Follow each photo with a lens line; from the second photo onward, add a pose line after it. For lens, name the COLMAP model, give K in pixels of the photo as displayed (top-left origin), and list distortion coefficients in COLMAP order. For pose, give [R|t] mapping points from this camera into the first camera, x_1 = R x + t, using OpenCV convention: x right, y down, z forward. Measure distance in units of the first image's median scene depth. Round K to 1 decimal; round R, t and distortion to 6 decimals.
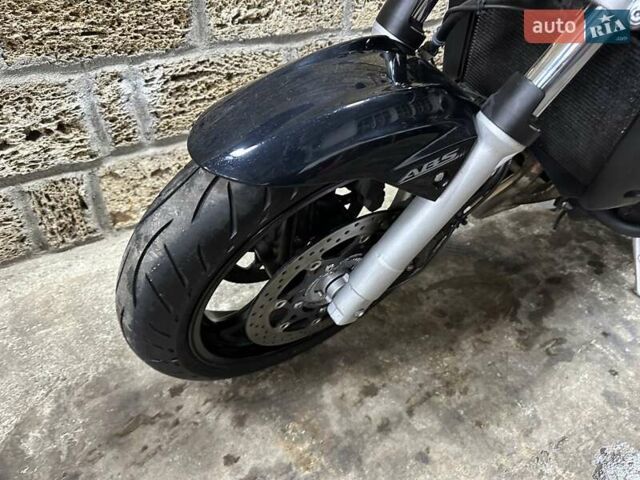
lens RADIAL K [[452.6, 0, 318.8], [0, 452.6, 240.9], [0, 0, 1]] dist [0.019242, -0.046757]
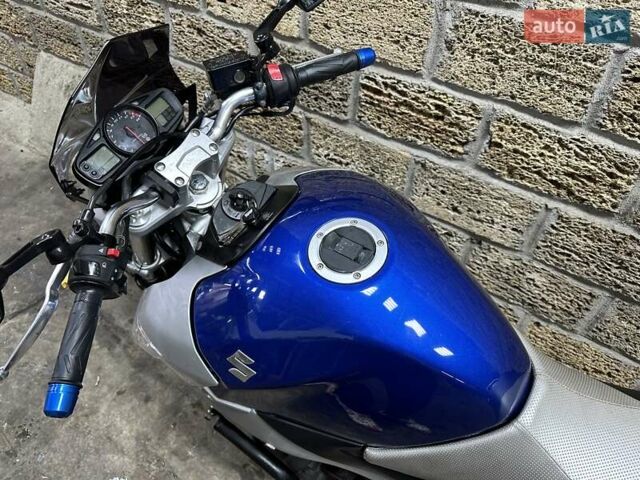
lens RADIAL K [[452.6, 0, 315.9], [0, 452.6, 236.9], [0, 0, 1]] dist [0.019242, -0.046757]
pose [[0.392769, 0.615384, -0.683400, 1.089677], [-0.600330, 0.734511, 0.316382, -0.808628], [0.696661, 0.286000, 0.657927, 0.055132]]
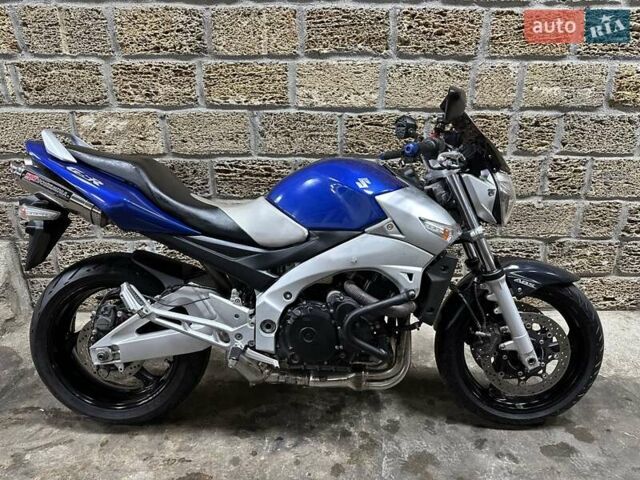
lens RADIAL K [[452.6, 0, 321.9], [0, 452.6, 241.6], [0, 0, 1]] dist [0.019242, -0.046757]
pose [[0.841977, 0.156166, -0.516418, 1.556493], [-0.310766, 0.922831, -0.227612, -0.127576], [0.441022, 0.352129, 0.825533, -0.551967]]
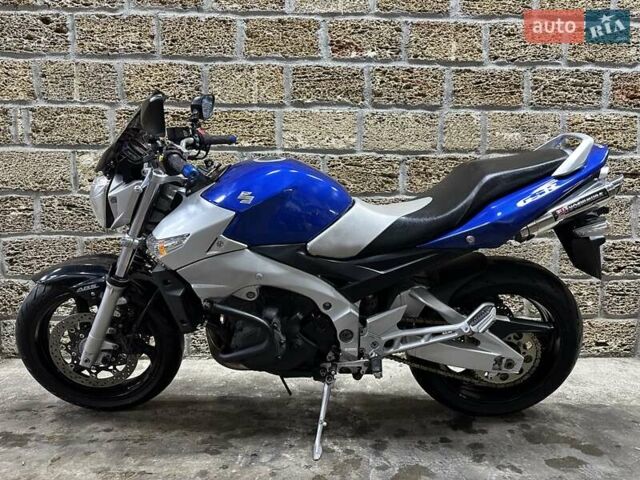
lens RADIAL K [[452.6, 0, 319.5], [0, 452.6, 239.7], [0, 0, 1]] dist [0.019242, -0.046757]
pose [[0.851066, -0.000598, -0.525059, 1.641268], [-0.303110, 0.815982, -0.492238, 0.309021], [0.428733, 0.578078, 0.694272, -0.332805]]
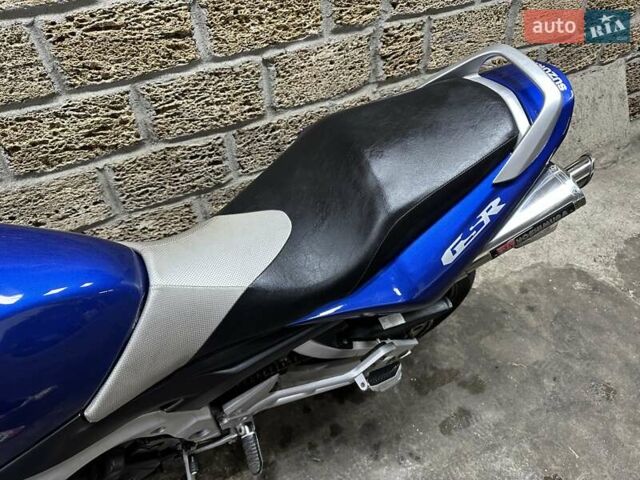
lens RADIAL K [[452.6, 0, 321.0], [0, 452.6, 238.7], [0, 0, 1]] dist [0.019242, -0.046757]
pose [[0.987787, 0.013858, -0.155191, 1.338229], [-0.005584, 0.998546, 0.053622, -0.717977], [0.155708, -0.052101, 0.986428, 0.012596]]
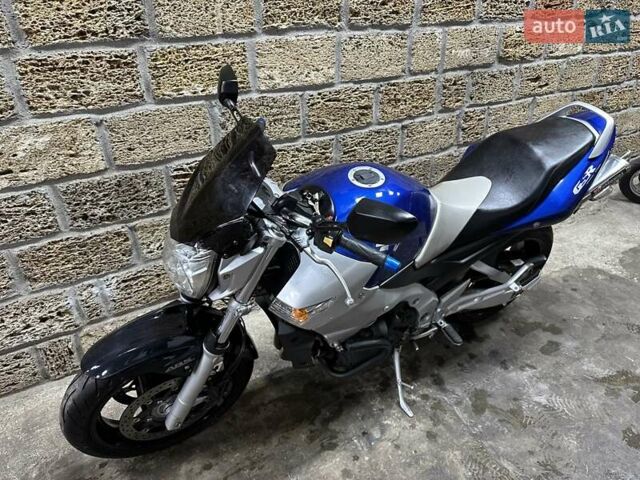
lens RADIAL K [[452.6, 0, 320.9], [0, 452.6, 236.3], [0, 0, 1]] dist [0.019242, -0.046757]
pose [[0.997353, -0.028743, -0.066794, 0.632136], [0.015467, 0.981398, -0.191363, -0.191686], [0.071052, 0.189823, 0.979244, -0.799861]]
